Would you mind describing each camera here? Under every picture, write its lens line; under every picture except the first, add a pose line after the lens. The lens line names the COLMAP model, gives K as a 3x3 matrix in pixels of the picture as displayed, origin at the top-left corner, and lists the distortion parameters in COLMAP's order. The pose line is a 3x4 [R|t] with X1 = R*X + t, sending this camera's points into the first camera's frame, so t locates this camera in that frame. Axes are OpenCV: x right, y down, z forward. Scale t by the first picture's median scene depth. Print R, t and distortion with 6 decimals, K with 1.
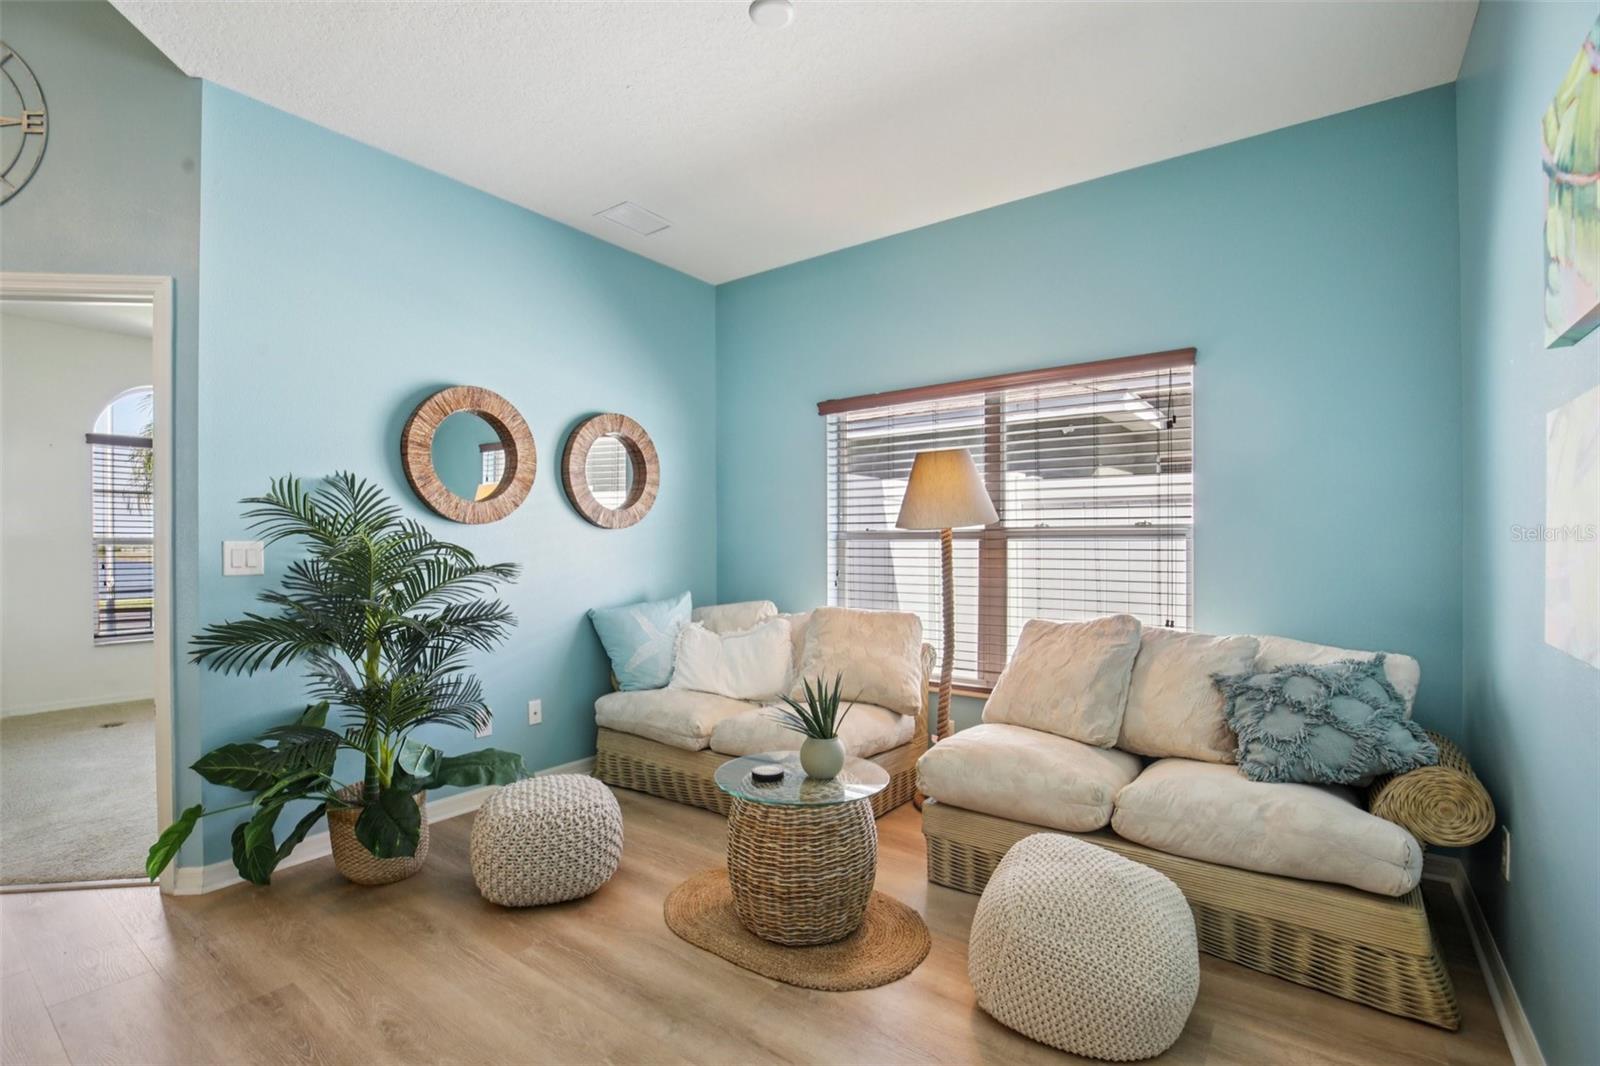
lens RADIAL K [[736.2, 0, 788.9], [0, 736.2, 541.2], [0, 0, 1]] dist [-0.028227, 0.003561]
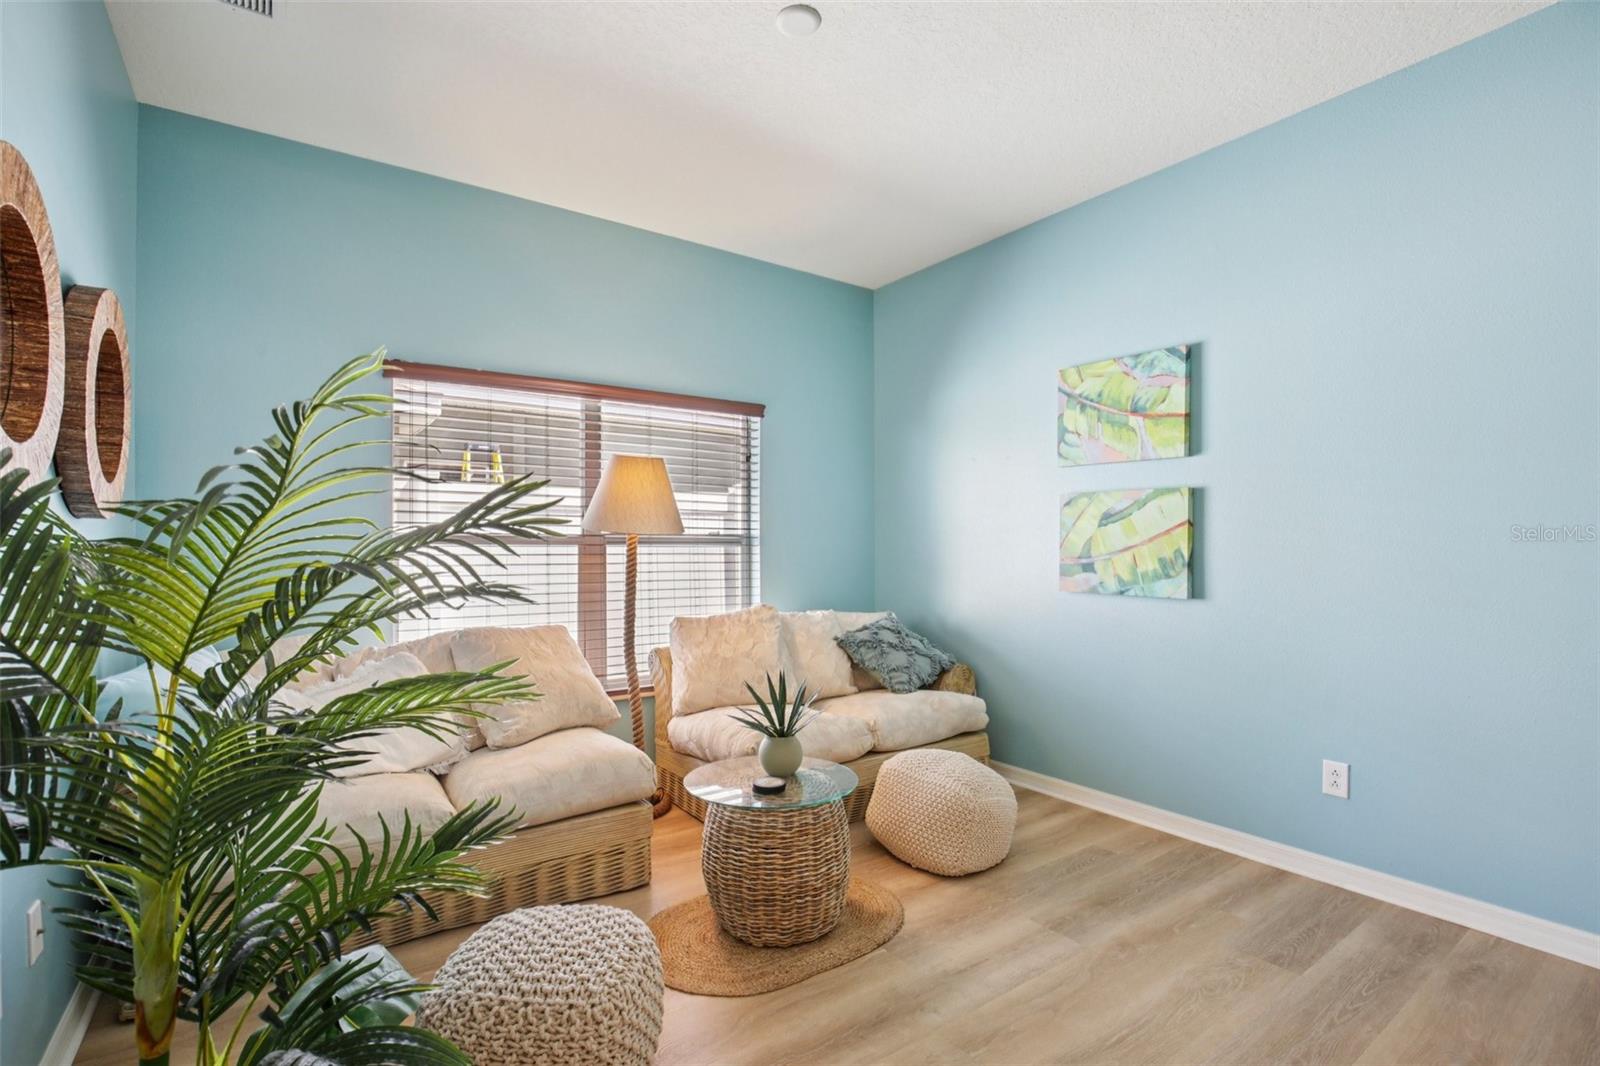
lens RADIAL K [[736.2, 0, 789.7], [0, 736.2, 548.8], [0, 0, 1]] dist [-0.028227, 0.003561]
pose [[0.307453, -0.001881, 0.951561, -0.533455], [-0.004383, 0.999985, 0.003393, -0.001670], [-0.951553, -0.005214, 0.307440, 0.381274]]
